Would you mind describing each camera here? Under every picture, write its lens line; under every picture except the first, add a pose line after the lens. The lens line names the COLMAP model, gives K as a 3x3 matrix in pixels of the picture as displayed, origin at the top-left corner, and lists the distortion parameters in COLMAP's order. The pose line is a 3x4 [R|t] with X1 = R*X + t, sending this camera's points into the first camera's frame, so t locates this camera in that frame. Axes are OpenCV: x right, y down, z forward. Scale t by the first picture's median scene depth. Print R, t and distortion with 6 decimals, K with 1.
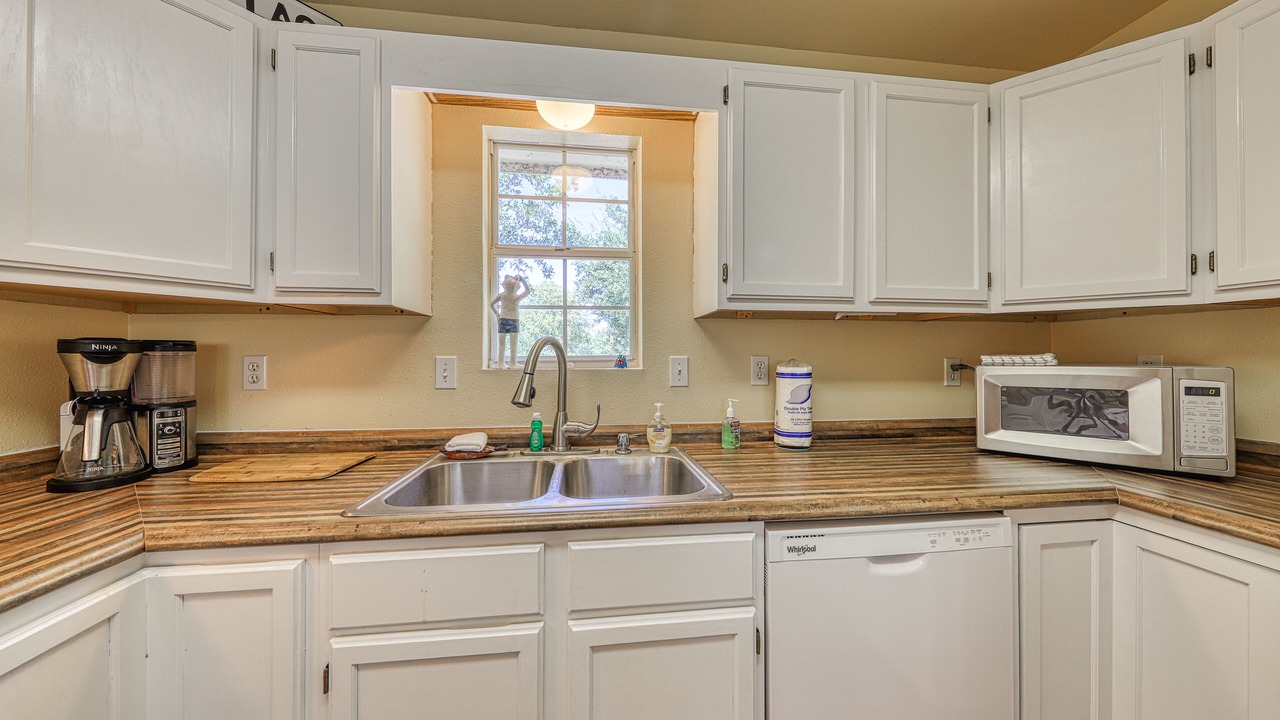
lens RADIAL K [[409.9, 0, 647.8], [0, 409.9, 355.7], [0, 0, 1]] dist [0.008850, -0.004099]
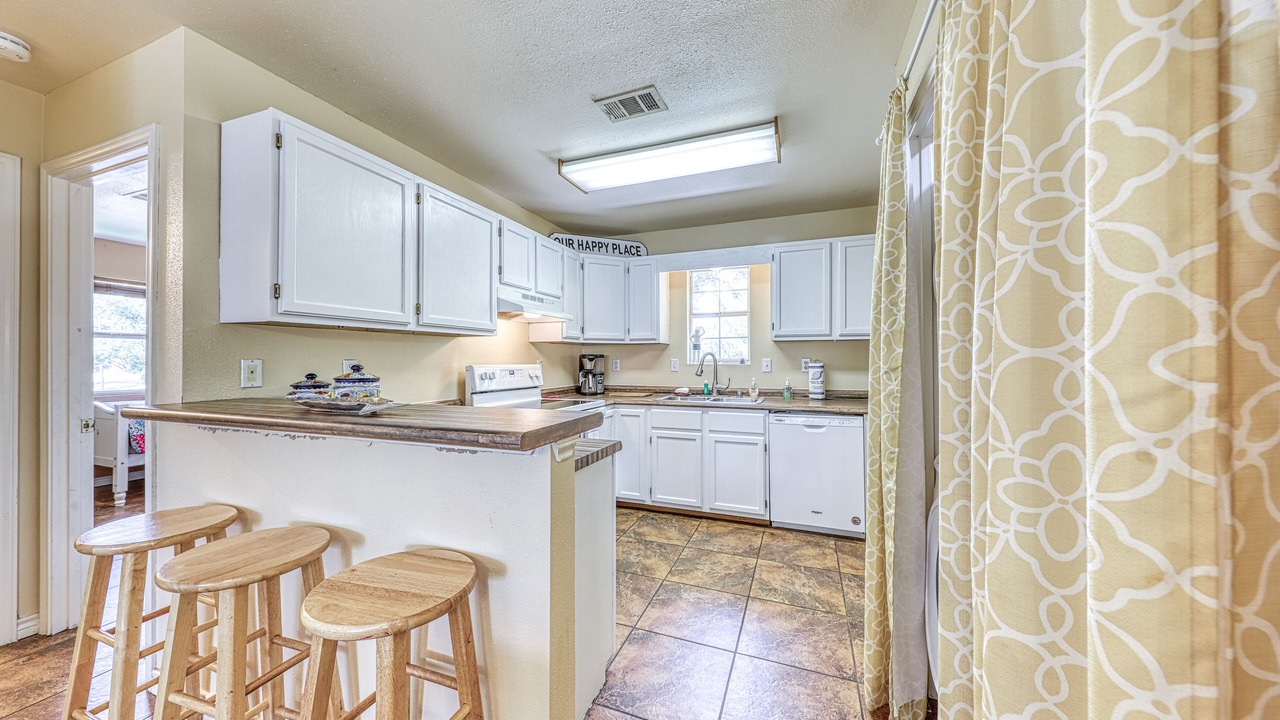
lens RADIAL K [[417.1, 0, 645.8], [0, 417.1, 360.9], [0, 0, 1]] dist [-0.000889, -0.000097]
pose [[0.879937, -0.000371, -0.475090, 0.692635], [0.004932, 0.999953, 0.008355, -0.012027], [0.475065, -0.009695, 0.879897, -1.609201]]
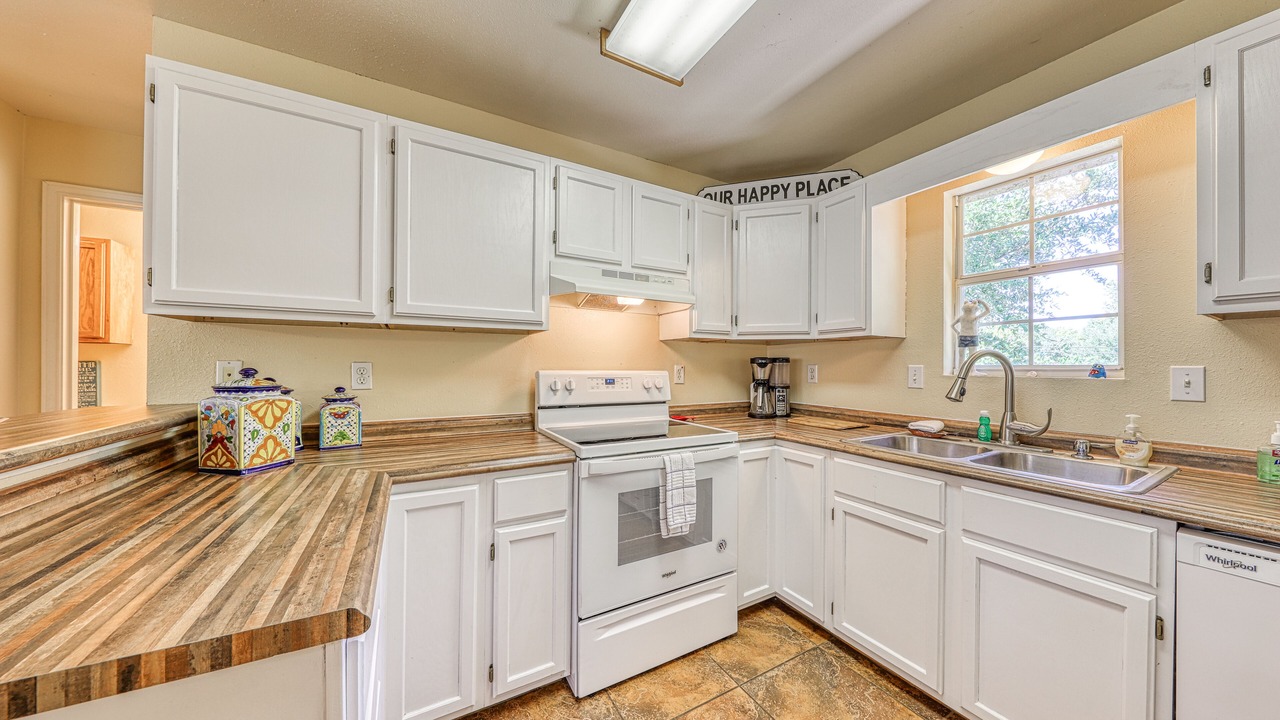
lens RADIAL K [[408.4, 0, 636.9], [0, 408.4, 363.8], [0, 0, 1]] dist [-0.000649, -0.000181]
pose [[0.370572, 0.000075, -0.928804, 0.525420], [-0.000118, 1.000000, 0.000034, -0.003997], [0.928804, 0.000097, 0.370572, -0.475068]]
